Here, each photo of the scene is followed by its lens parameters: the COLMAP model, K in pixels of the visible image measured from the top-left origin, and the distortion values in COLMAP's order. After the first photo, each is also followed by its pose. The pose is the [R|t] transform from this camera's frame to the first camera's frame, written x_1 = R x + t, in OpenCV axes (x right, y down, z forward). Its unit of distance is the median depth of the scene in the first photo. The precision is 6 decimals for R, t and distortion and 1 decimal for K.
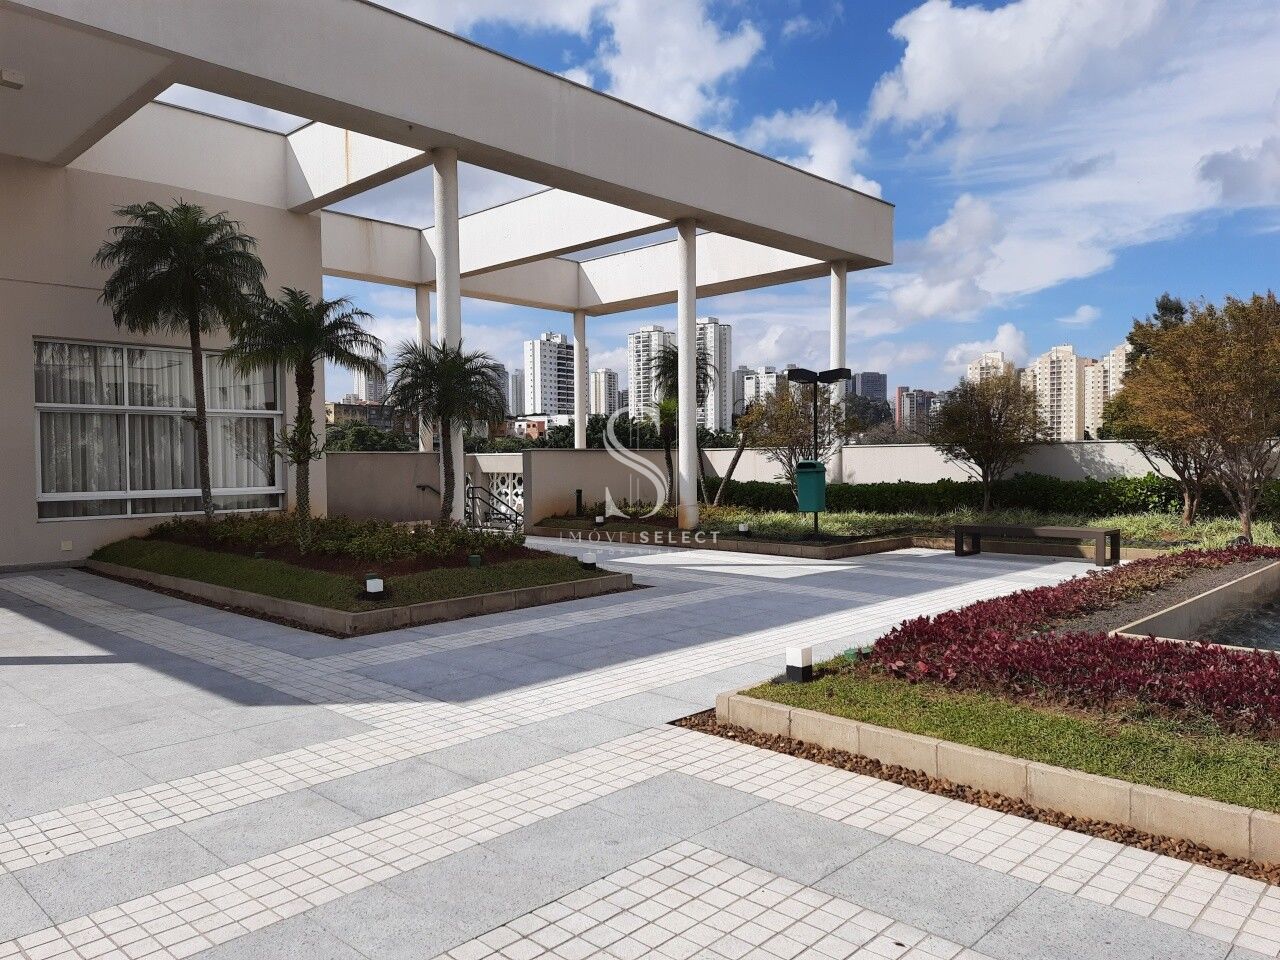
lens RADIAL K [[904.9, 0, 640.0], [0, 904.9, 480.0], [0, 0, 1]] dist [0.104452, -0.107598]
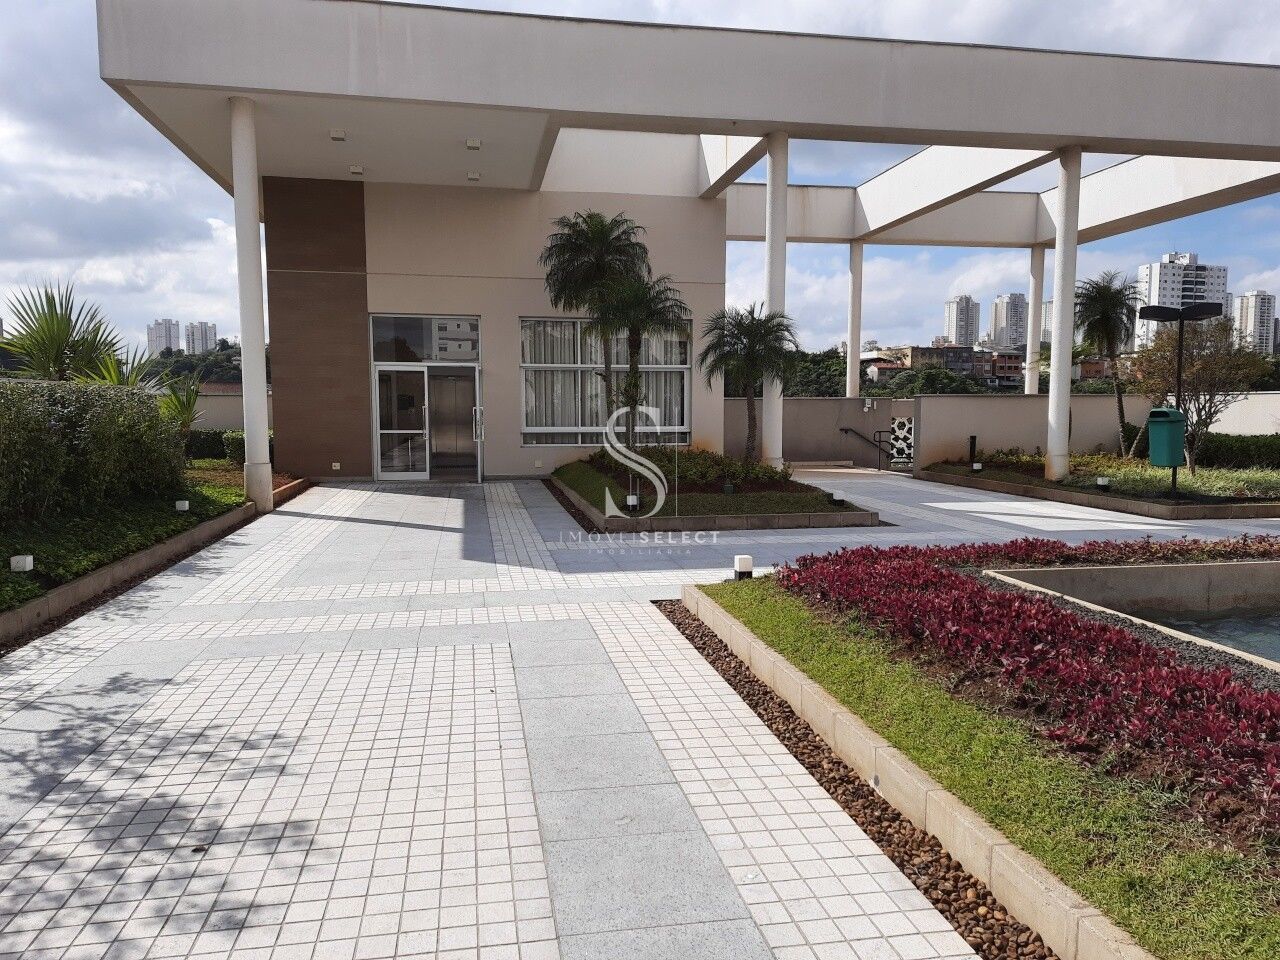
lens RADIAL K [[904.9, 0, 640.0], [0, 904.9, 480.0], [0, 0, 1]] dist [0.104452, -0.107598]
pose [[0.814805, 0.056567, -0.576969, 0.297232], [-0.020732, 0.997435, 0.068511, -0.003351], [0.579364, -0.043862, 0.813888, -0.043805]]
